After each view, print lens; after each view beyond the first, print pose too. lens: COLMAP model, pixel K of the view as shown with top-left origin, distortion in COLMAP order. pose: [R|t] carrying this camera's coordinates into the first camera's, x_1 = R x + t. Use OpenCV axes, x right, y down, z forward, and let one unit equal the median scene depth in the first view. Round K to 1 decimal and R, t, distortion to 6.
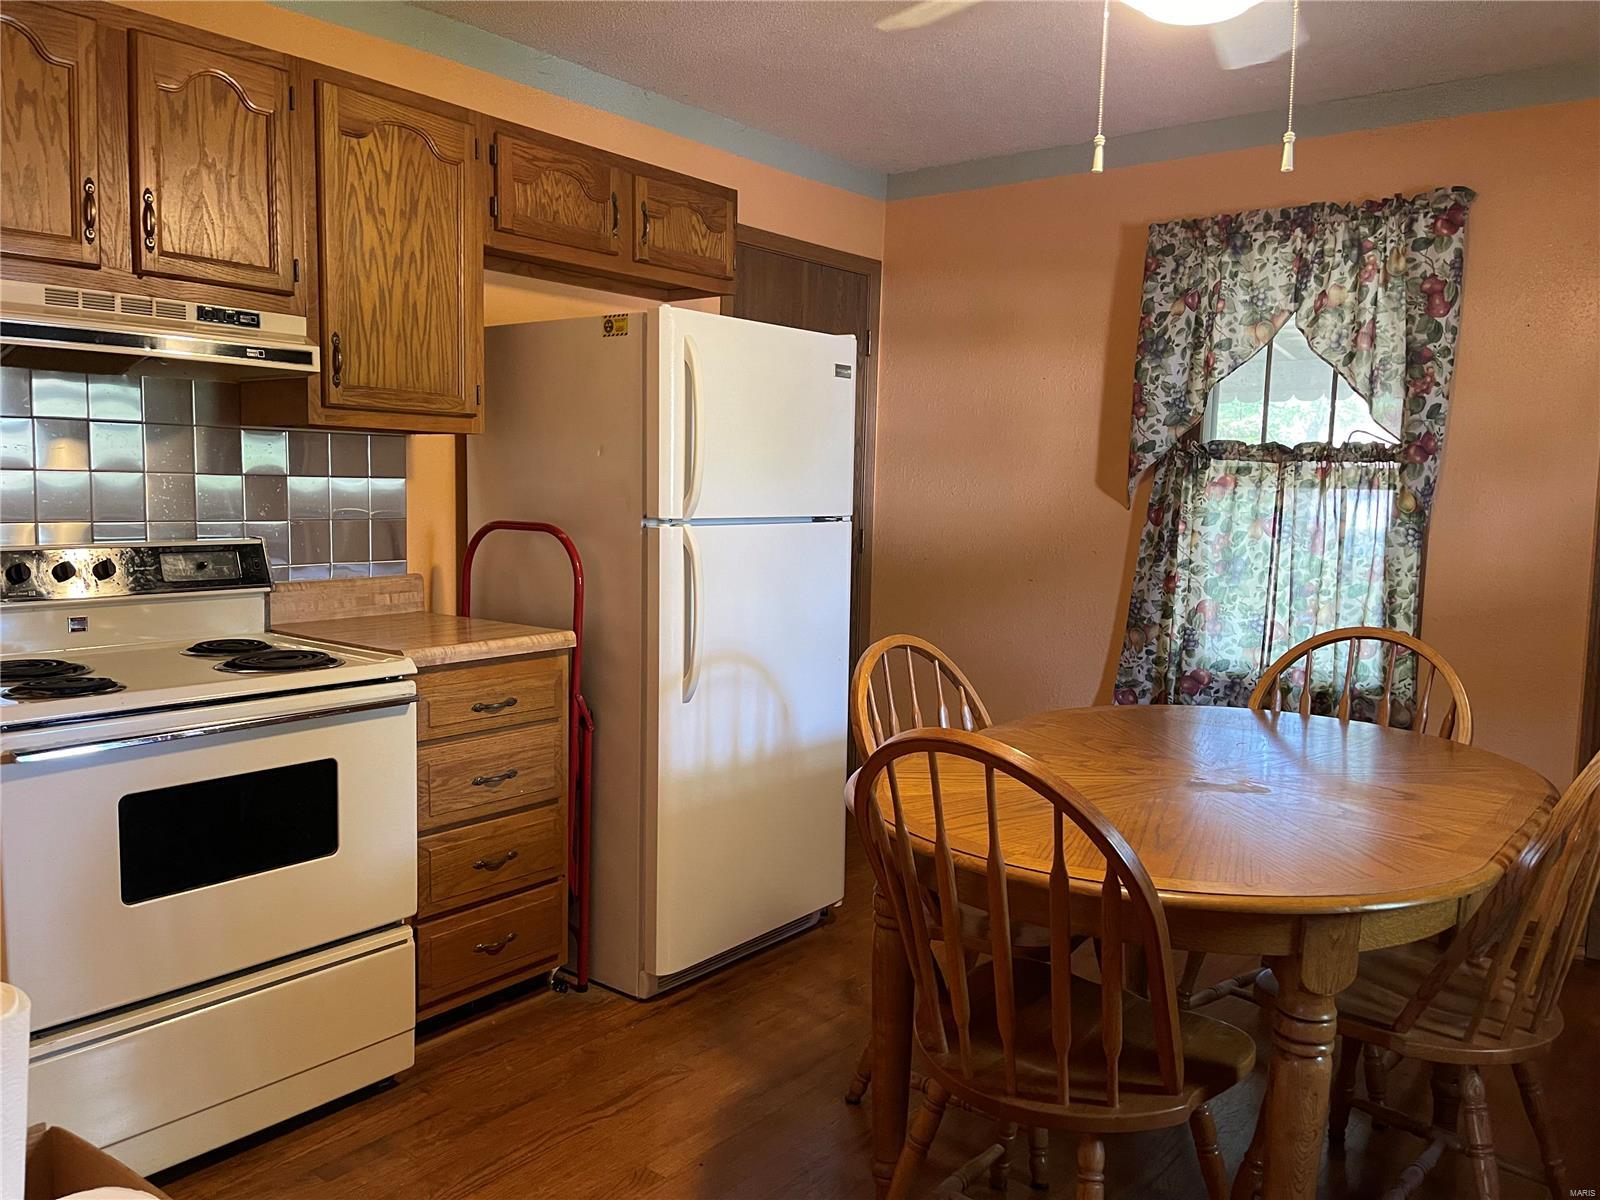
lens RADIAL K [[1211.0, 0, 803.1], [0, 1211.0, 606.5], [0, 0, 1]] dist [0.072186, -0.100092]
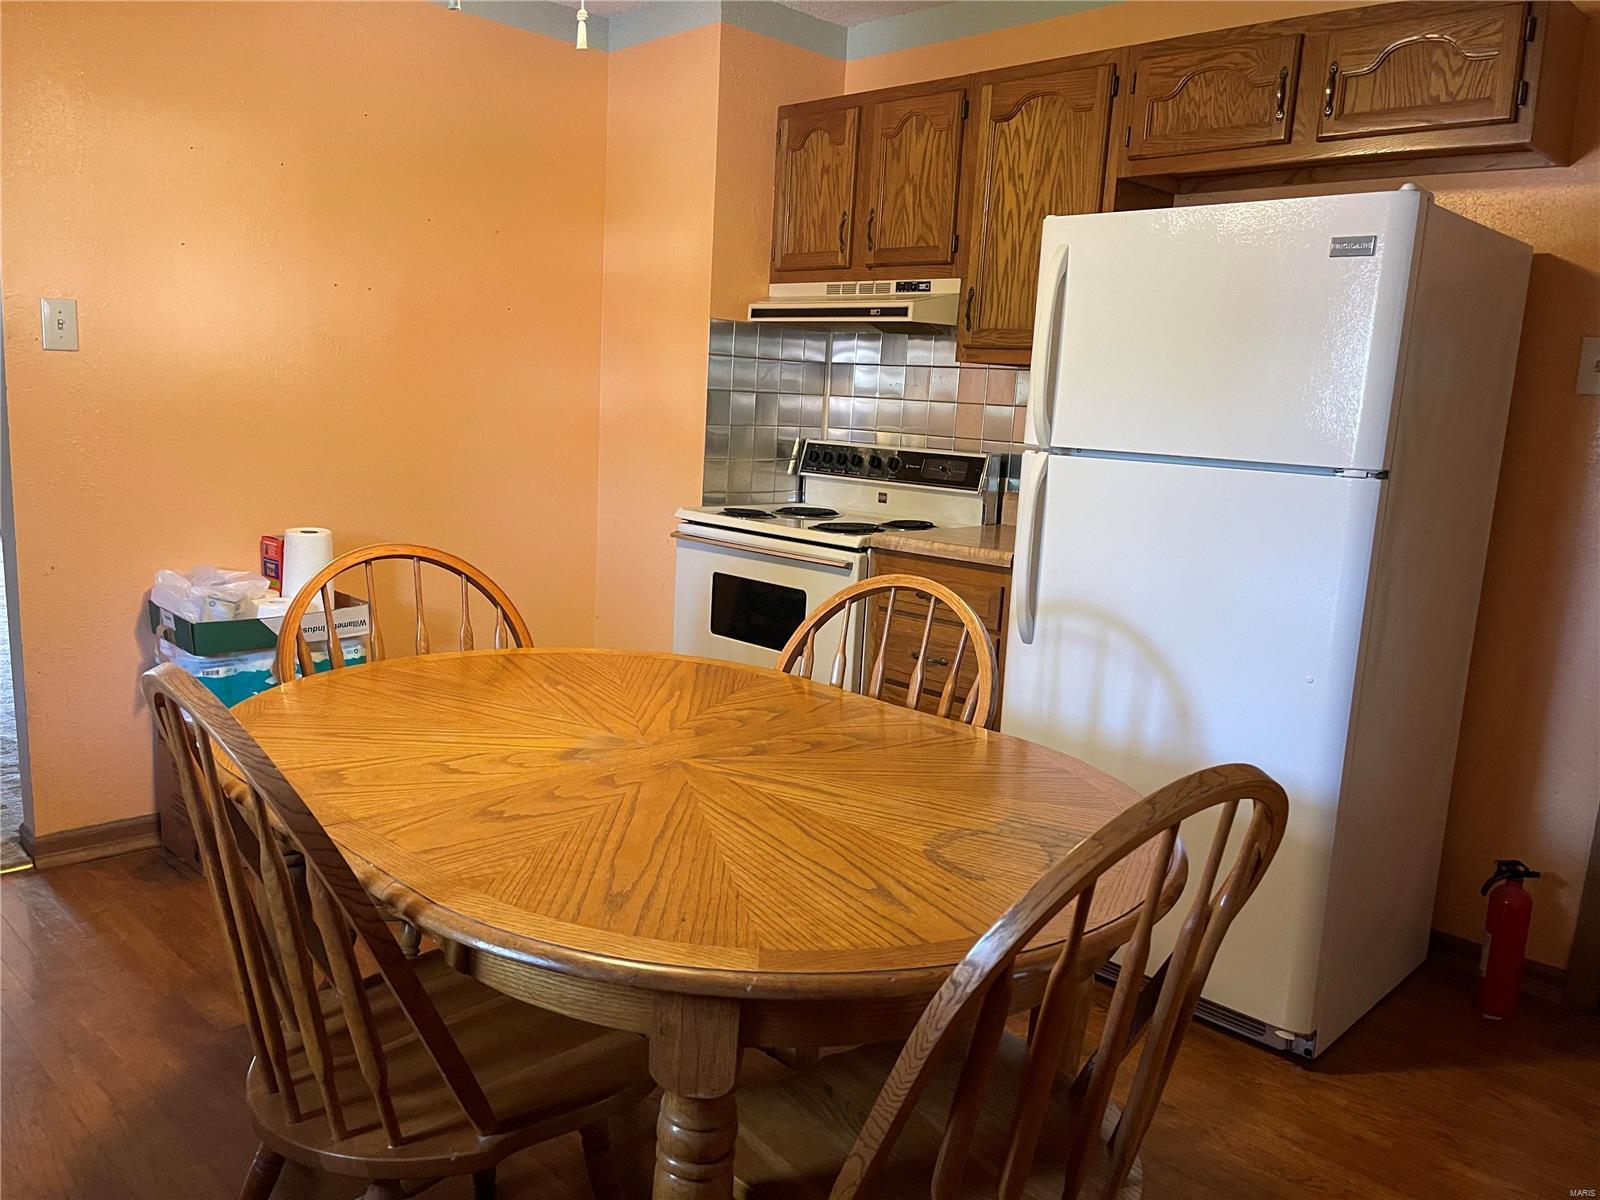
lens RADIAL K [[1211.0, 0, 790.7], [0, 1211.0, 601.1], [0, 0, 1]] dist [0.072186, -0.100092]
pose [[-0.091744, 0.146060, -0.985013, 0.867822], [-0.154696, 0.975084, 0.158996, -0.075542], [0.983693, 0.166964, -0.066863, 0.904829]]
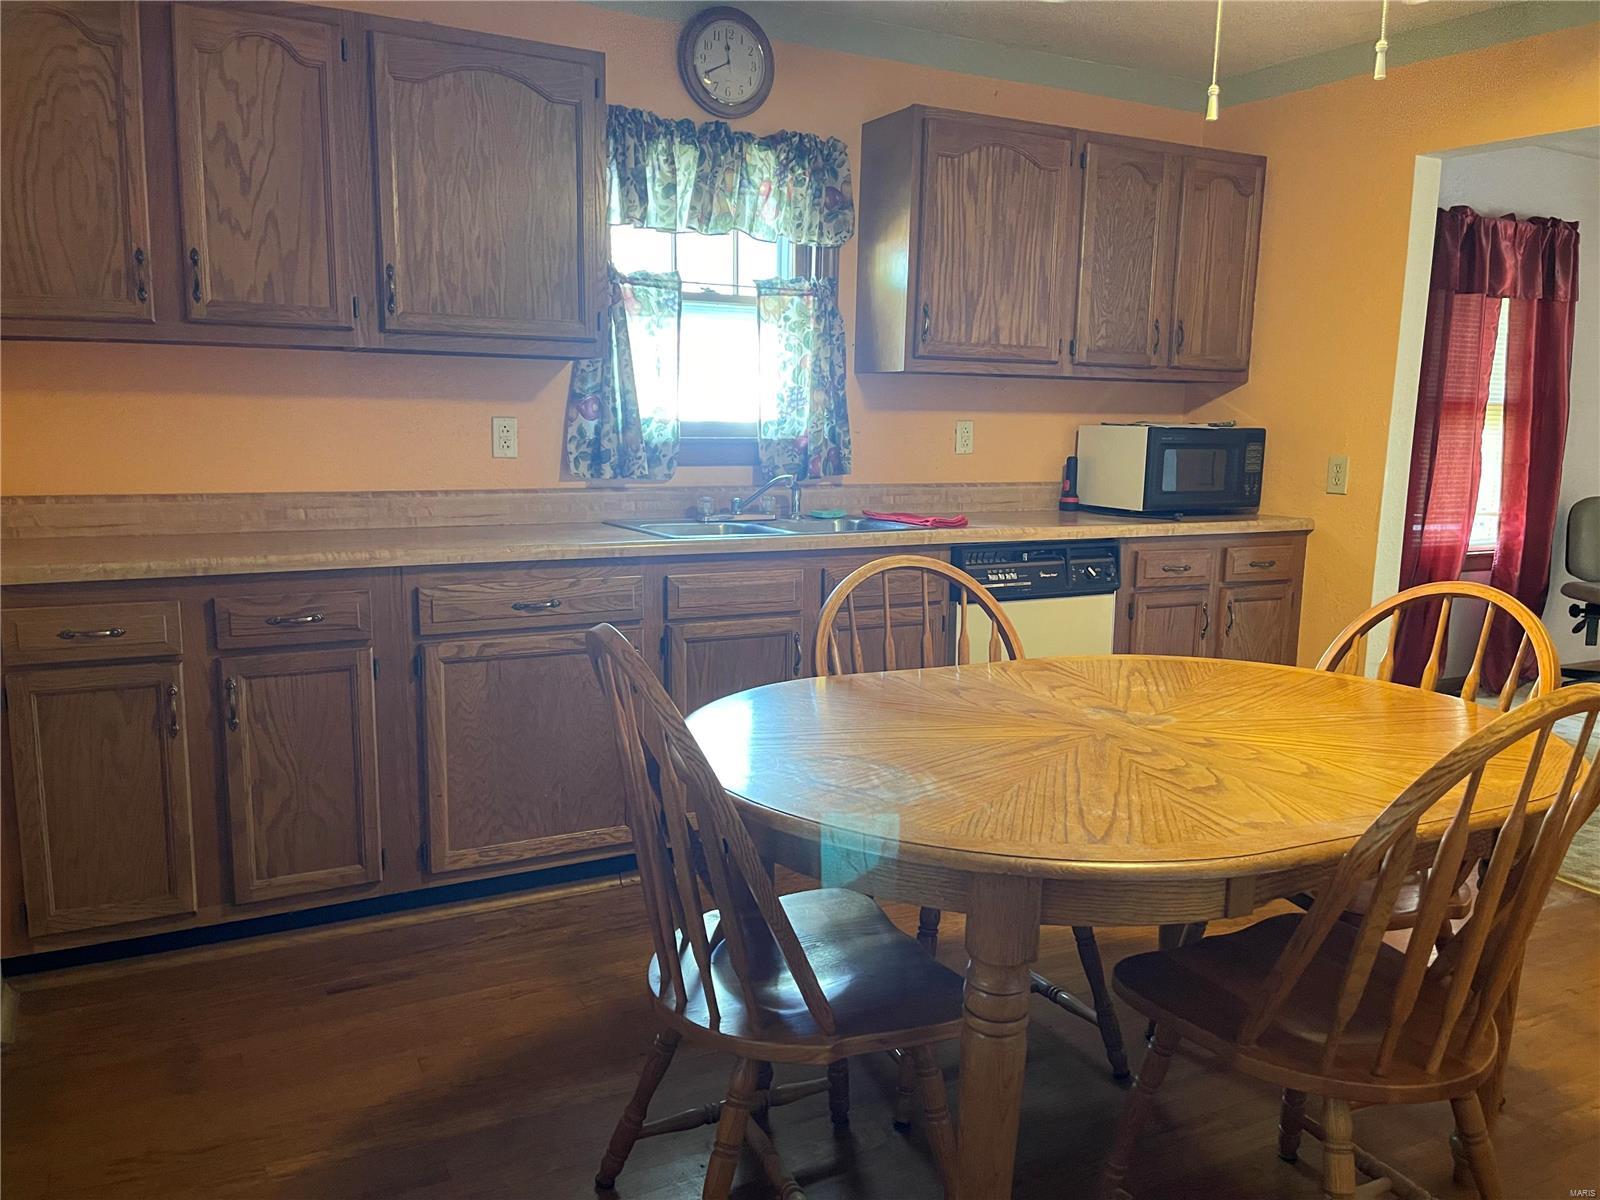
lens RADIAL K [[1211.0, 0, 798.6], [0, 1211.0, 602.4], [0, 0, 1]] dist [0.072186, -0.100092]
pose [[-0.918512, -0.097881, 0.383087, 0.173296], [0.001819, 0.967818, 0.251644, -0.137384], [-0.395390, 0.231835, -0.888774, 1.495883]]
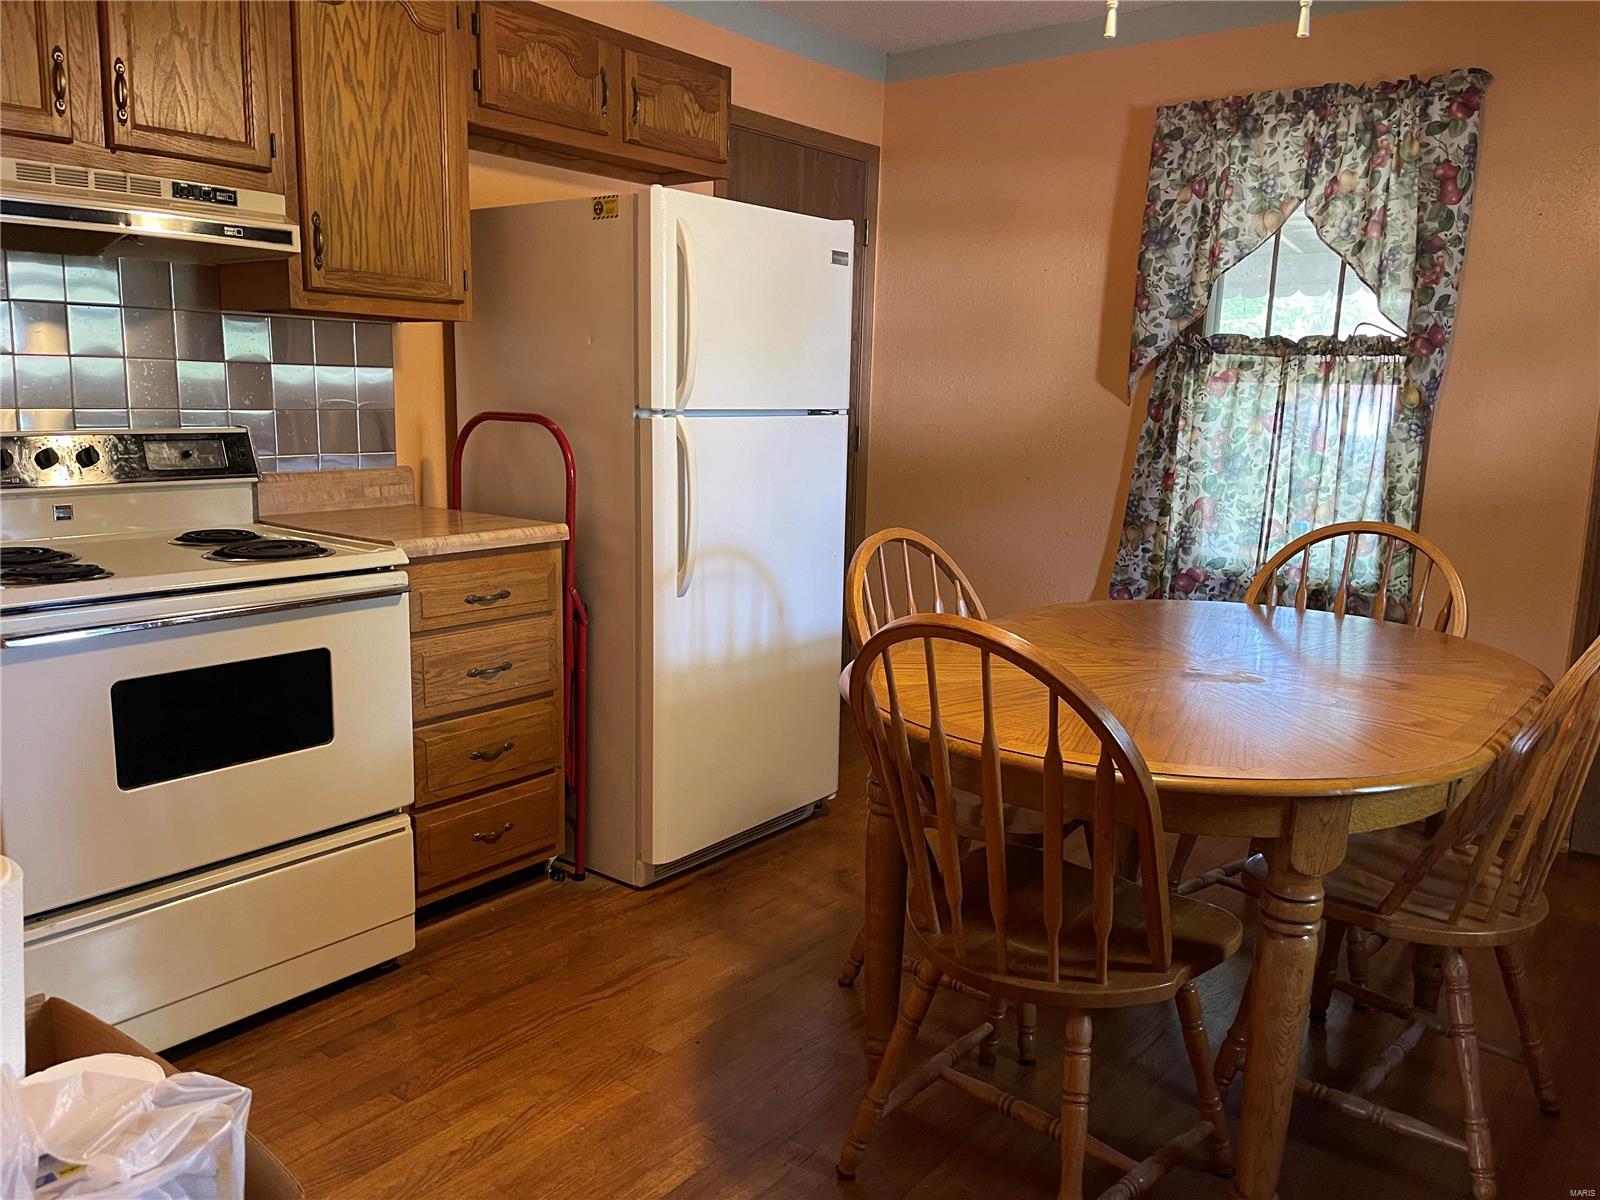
lens RADIAL K [[1211.0, 0, 803.7], [0, 1211.0, 606.6], [0, 0, 1]] dist [0.072186, -0.100092]
pose [[0.999984, 0.002615, 0.005077, -0.000463], [-0.003000, 0.996996, 0.077390, 0.010600], [-0.004859, -0.077404, 0.996988, 0.007050]]
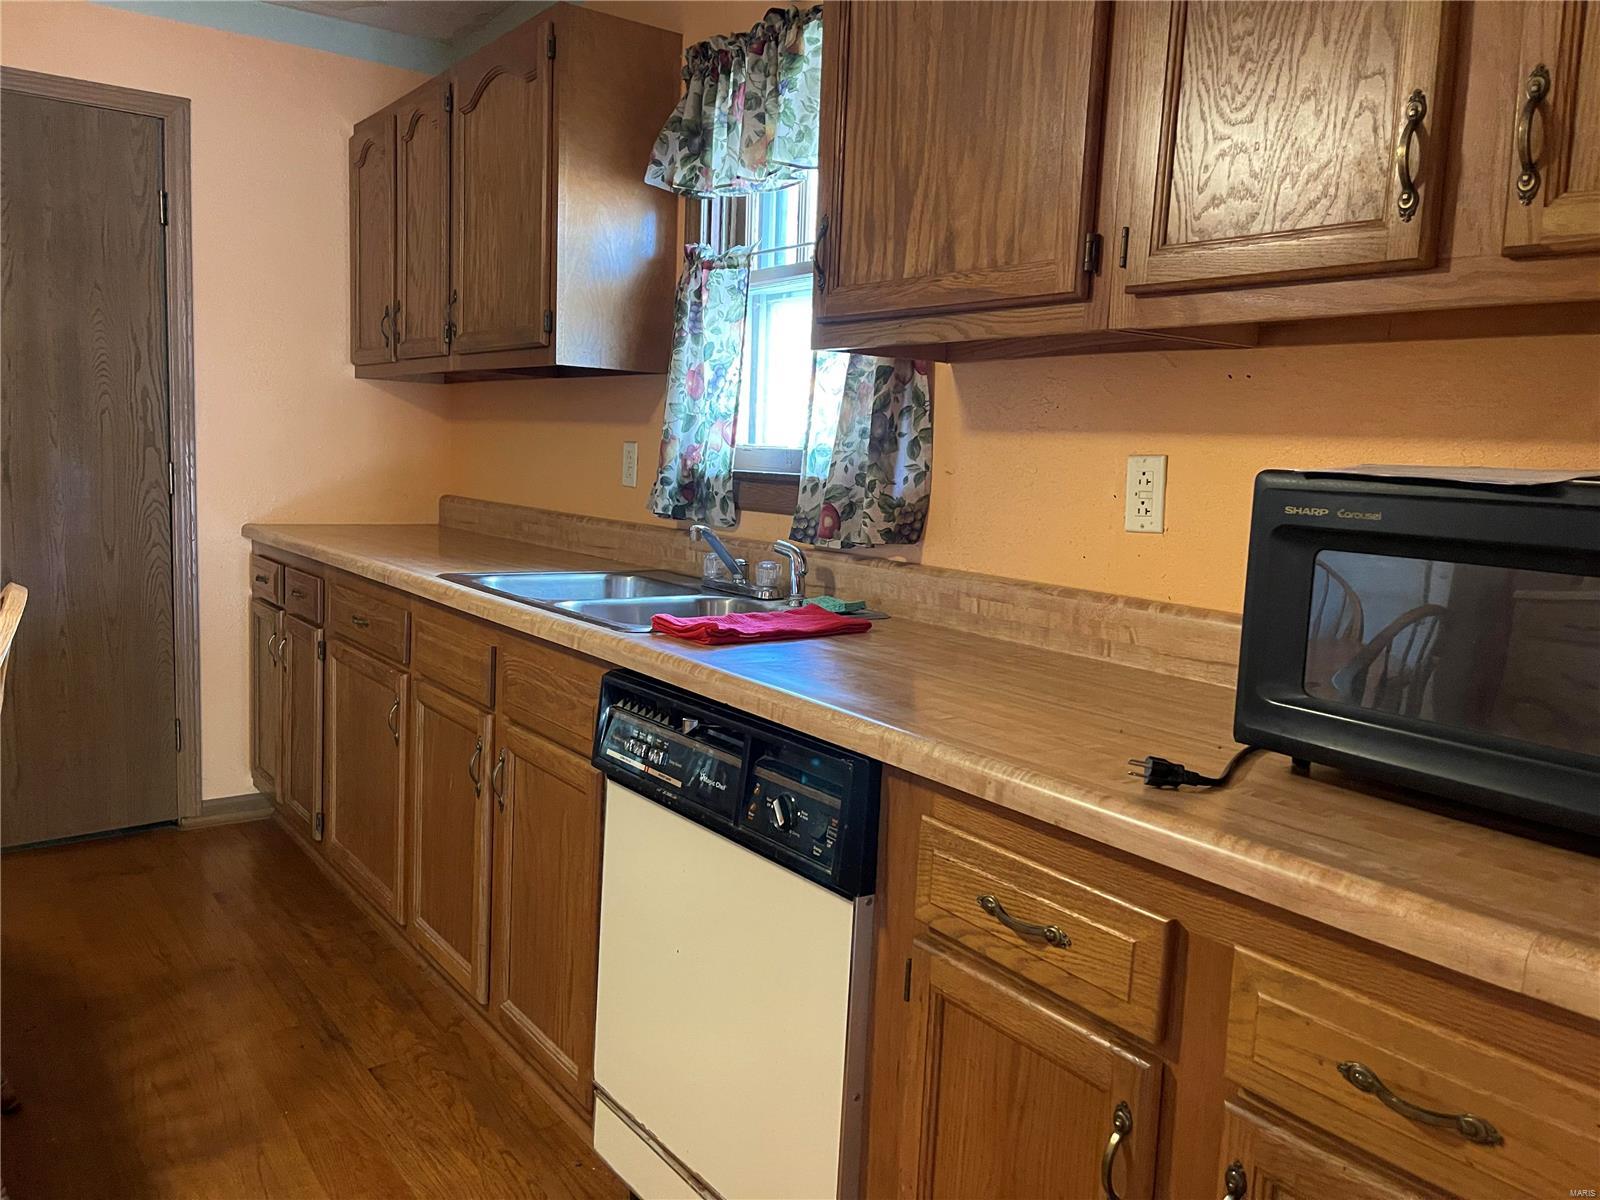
lens RADIAL K [[1211.0, 0, 808.1], [0, 1211.0, 596.5], [0, 0, 1]] dist [0.072186, -0.100092]
pose [[0.245772, -0.129452, 0.960645, -0.093284], [0.061207, 0.991137, 0.117902, 0.008320], [-0.967393, 0.029821, 0.251517, 0.063021]]
